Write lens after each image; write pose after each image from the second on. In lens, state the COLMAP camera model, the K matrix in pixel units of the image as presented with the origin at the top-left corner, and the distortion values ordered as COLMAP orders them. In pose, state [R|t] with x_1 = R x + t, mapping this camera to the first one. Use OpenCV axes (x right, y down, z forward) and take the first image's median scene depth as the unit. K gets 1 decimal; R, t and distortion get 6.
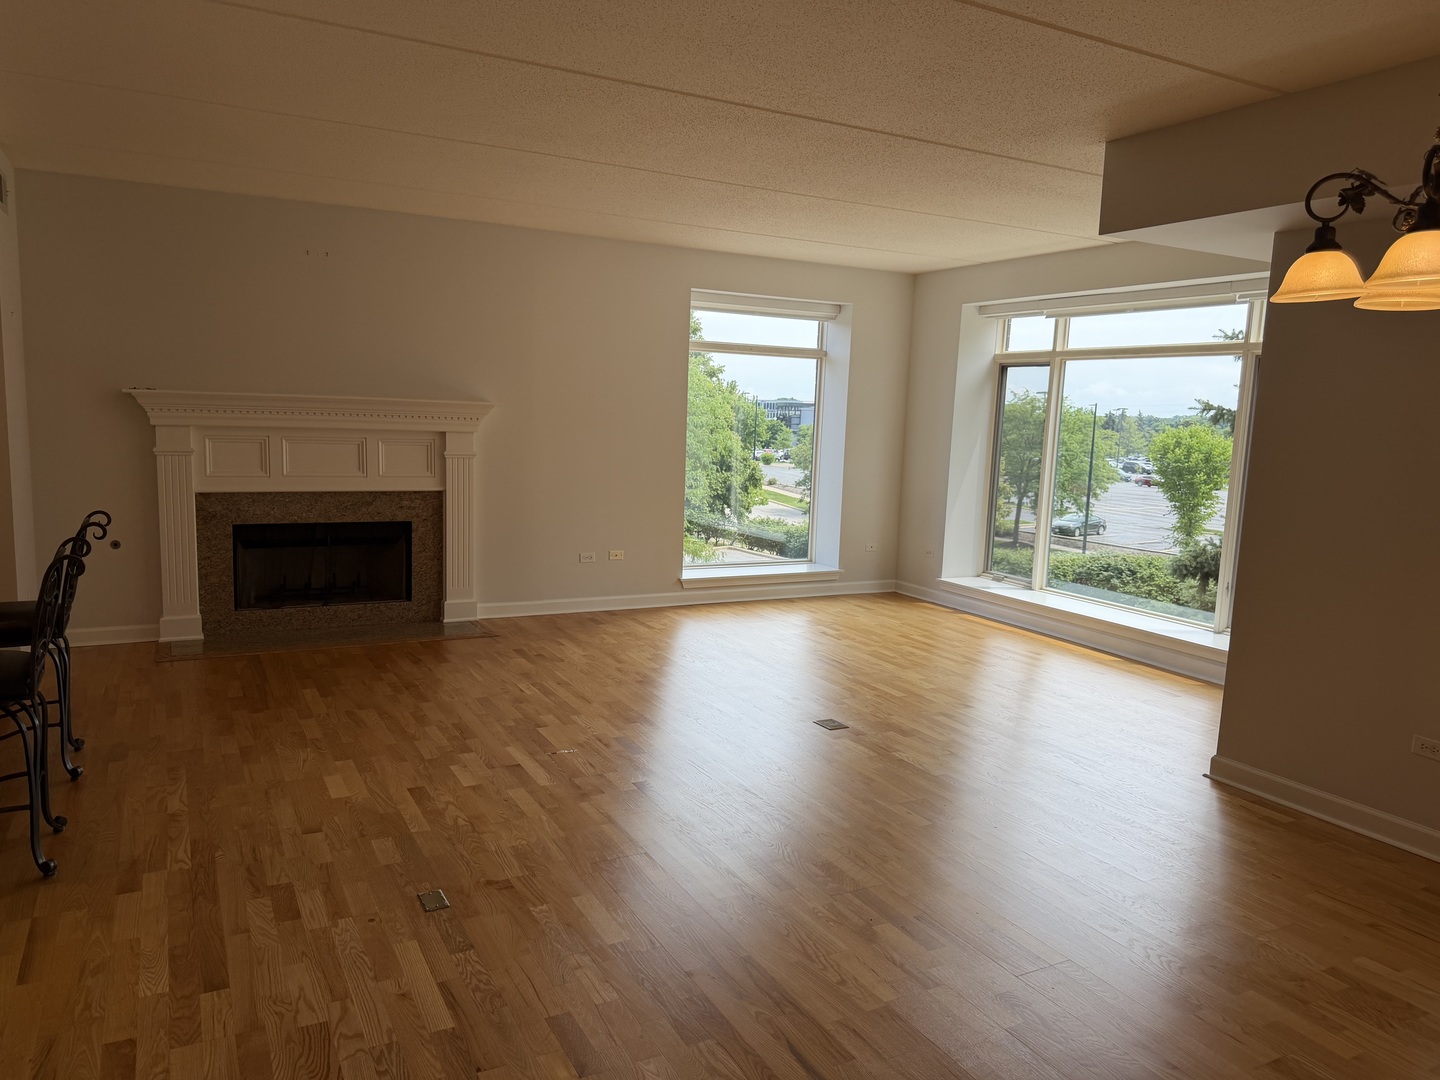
lens RADIAL K [[1002.4, 0, 722.5], [0, 1002.4, 534.1], [0, 0, 1]] dist [0.125766, -0.163791]
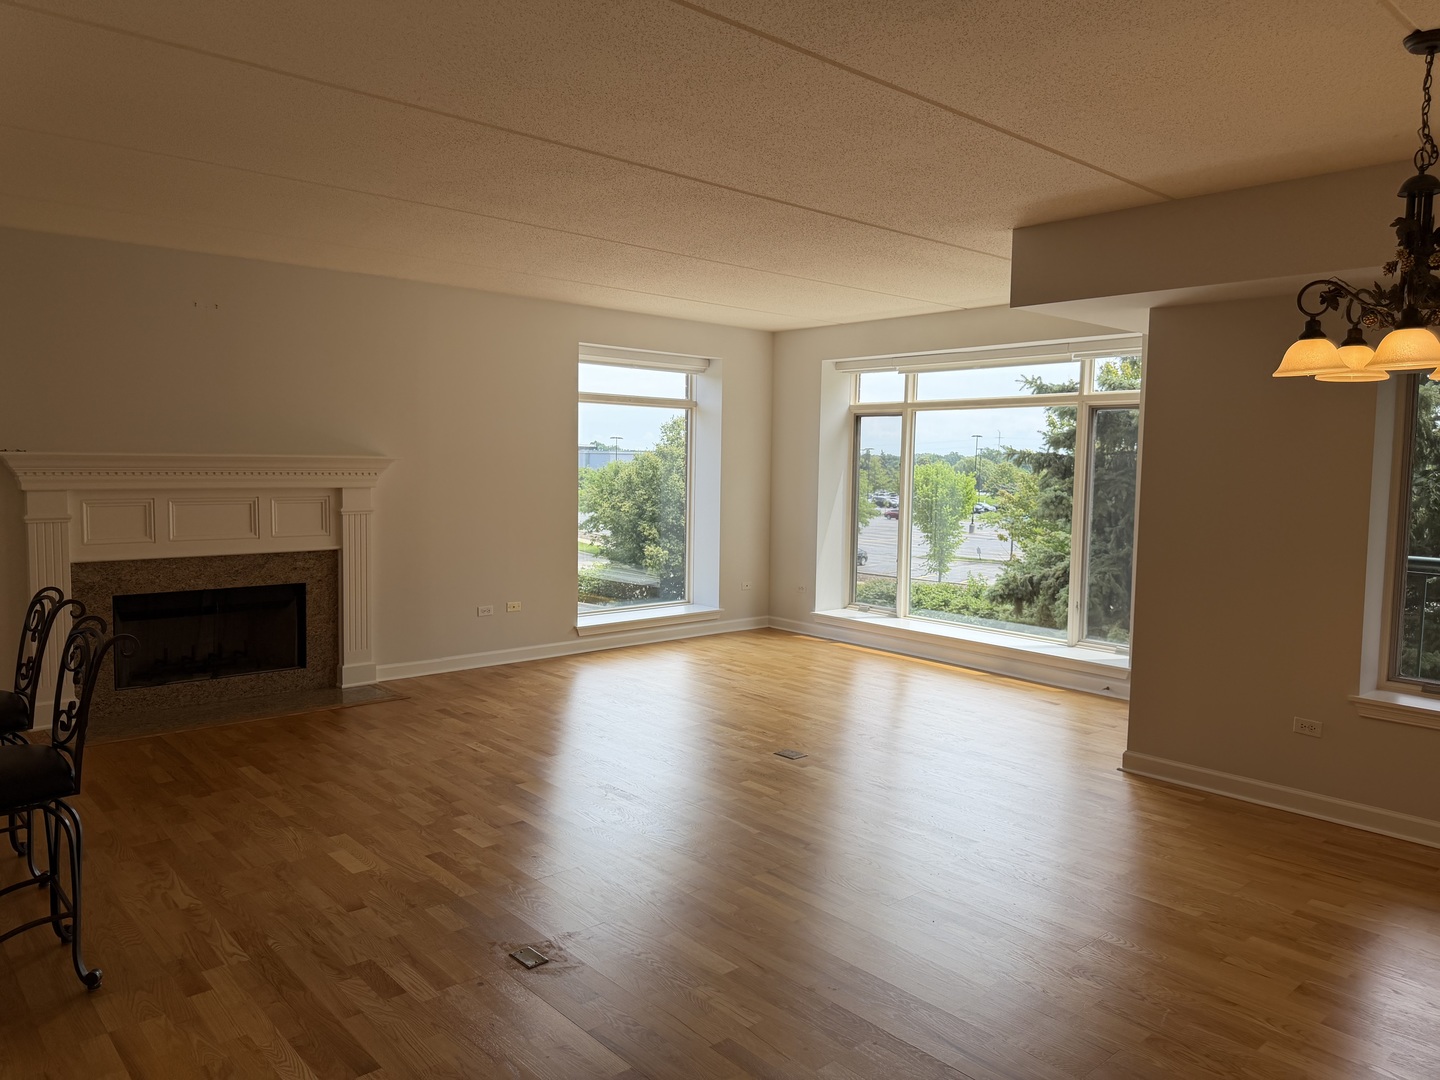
lens RADIAL K [[1002.4, 0, 722.5], [0, 1002.4, 534.1], [0, 0, 1]] dist [0.125766, -0.163791]
pose [[0.969431, -0.035820, 0.242736, -0.158447], [0.045703, 0.998335, -0.035206, -0.006940], [-0.241071, 0.045223, 0.969453, -0.020941]]
